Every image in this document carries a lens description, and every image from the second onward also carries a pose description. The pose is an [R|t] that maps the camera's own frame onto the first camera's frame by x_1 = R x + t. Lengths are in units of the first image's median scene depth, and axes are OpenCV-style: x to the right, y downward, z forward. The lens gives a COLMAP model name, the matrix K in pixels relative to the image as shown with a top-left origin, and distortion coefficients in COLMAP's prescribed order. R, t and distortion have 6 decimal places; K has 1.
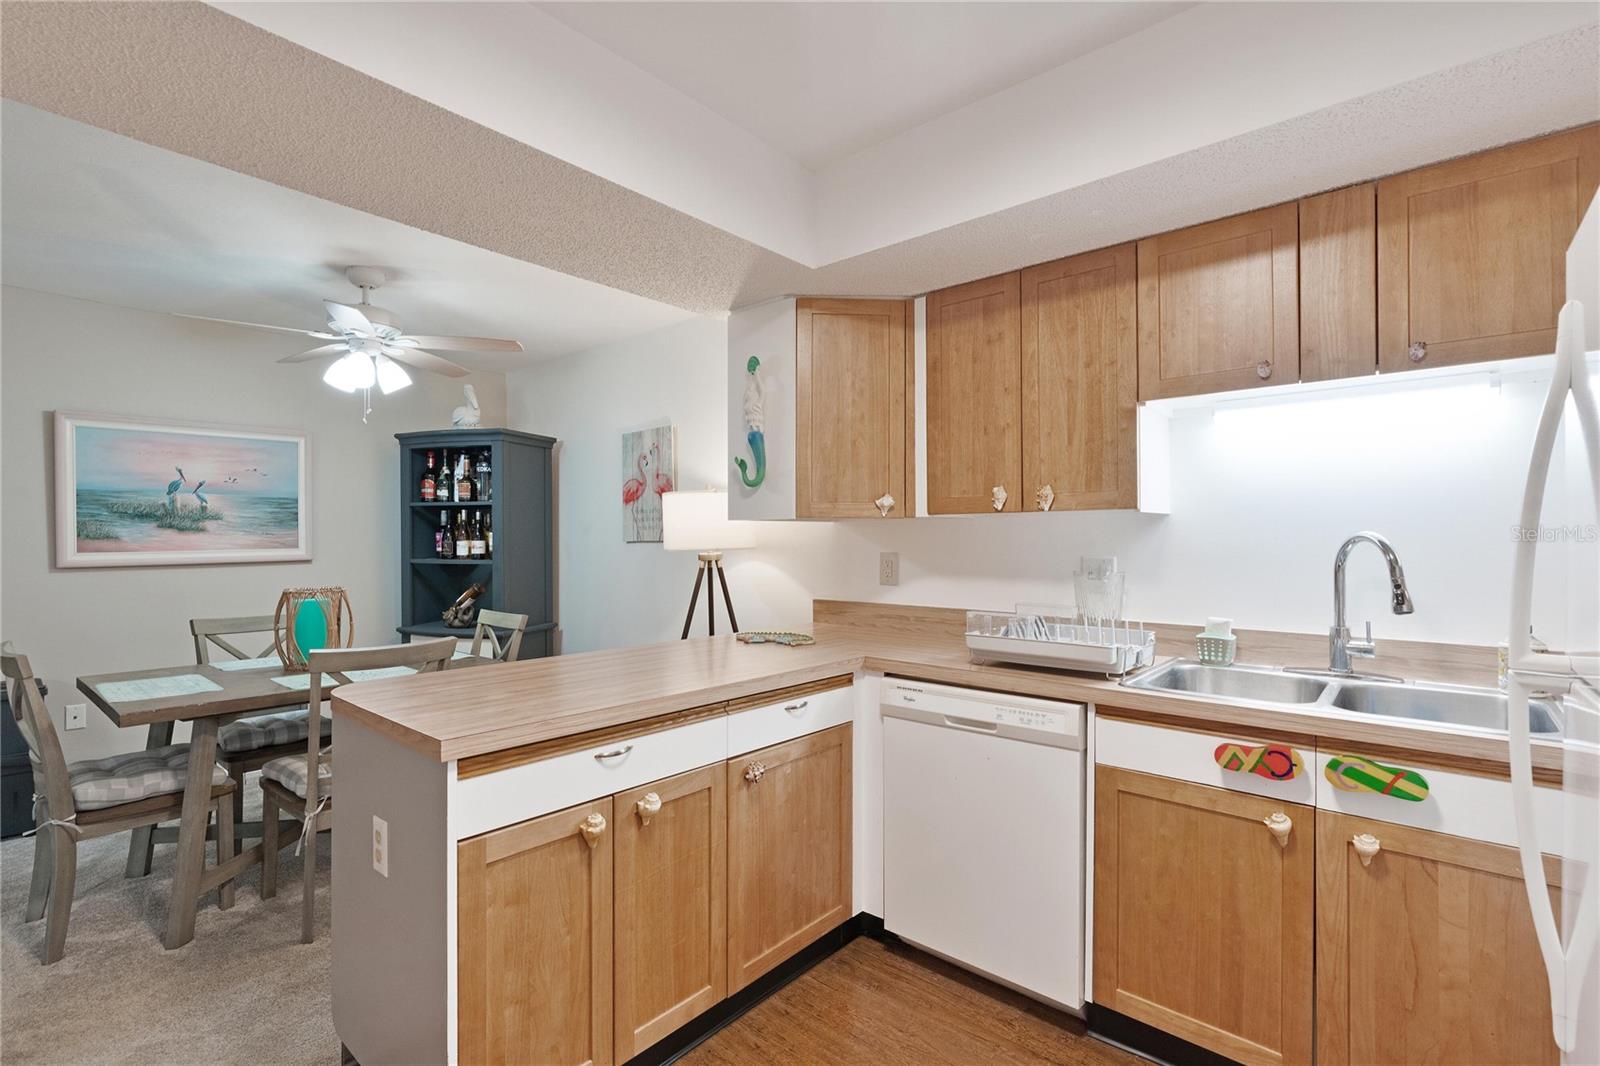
lens RADIAL K [[732.8, 0, 795.1], [0, 732.8, 536.5], [0, 0, 1]] dist [-0.003142, 0.000999]
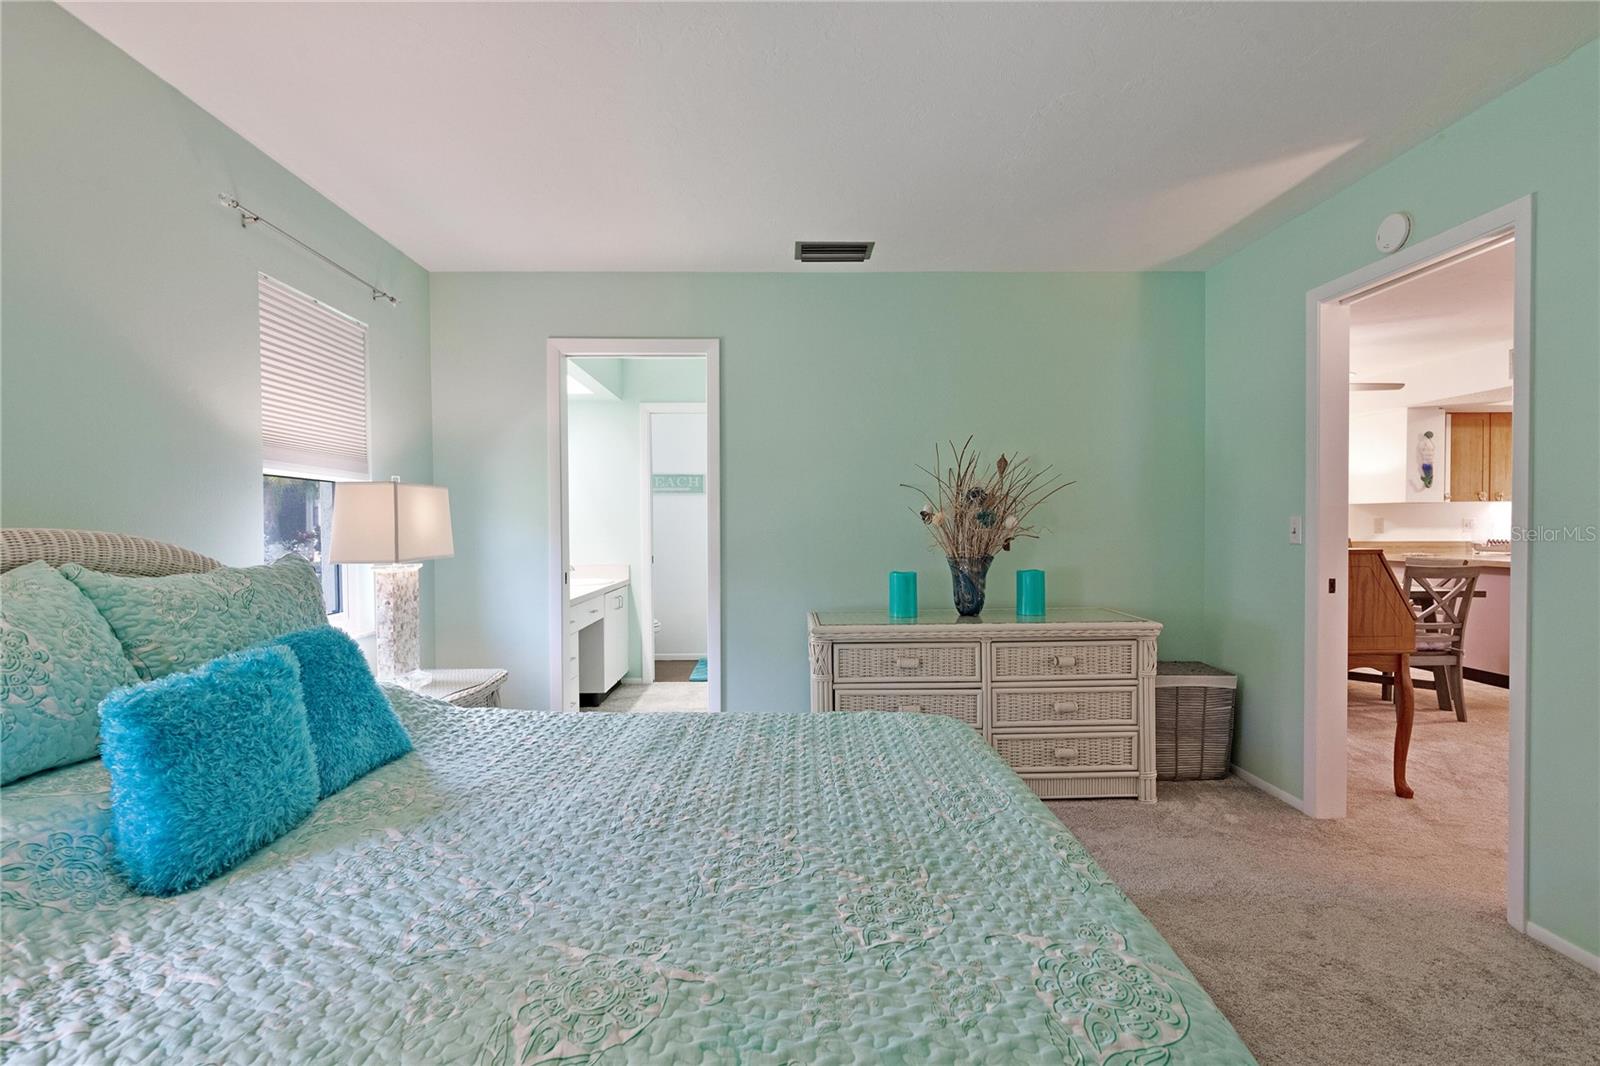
lens RADIAL K [[739.8, 0, 794.3], [0, 739.8, 539.6], [0, 0, 1]] dist [-0.005242, 0.000386]
pose [[0.735150, -0.018188, 0.677660, -3.199320], [0.002719, 0.999711, 0.023881, 0.035103], [-0.677899, -0.015713, 0.734988, 0.666042]]
